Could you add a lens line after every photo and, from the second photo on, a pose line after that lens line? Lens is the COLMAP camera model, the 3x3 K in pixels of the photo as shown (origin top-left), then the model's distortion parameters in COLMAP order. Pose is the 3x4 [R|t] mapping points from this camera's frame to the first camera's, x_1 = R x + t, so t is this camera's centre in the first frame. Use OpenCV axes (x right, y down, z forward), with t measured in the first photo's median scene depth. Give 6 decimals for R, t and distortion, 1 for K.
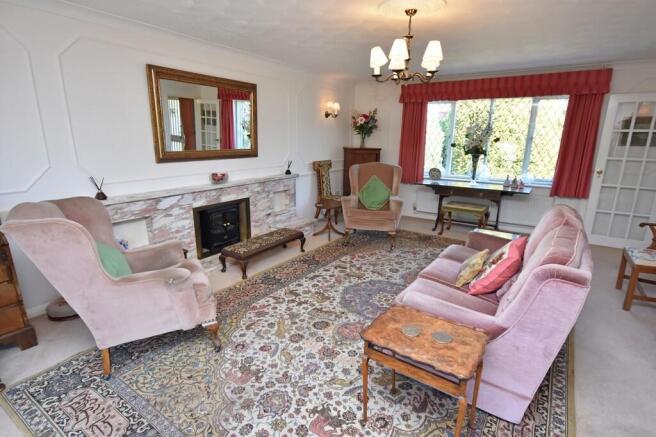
lens RADIAL K [[333.4, 0, 336.4], [0, 333.4, 219.5], [0, 0, 1]] dist [0.000135, 0.000252]
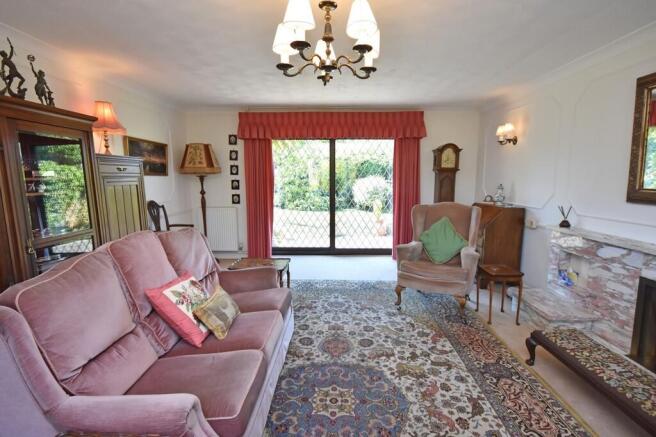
lens RADIAL K [[289.0, 0, 328.0], [0, 289.0, 218.5], [0, 0, 1]] dist [-0.004146, -0.000719]
pose [[-0.842164, 0.063763, -0.535439, 0.429327], [-0.142514, 0.931355, 0.335064, -0.277596], [0.520048, 0.358486, -0.775266, 1.256314]]
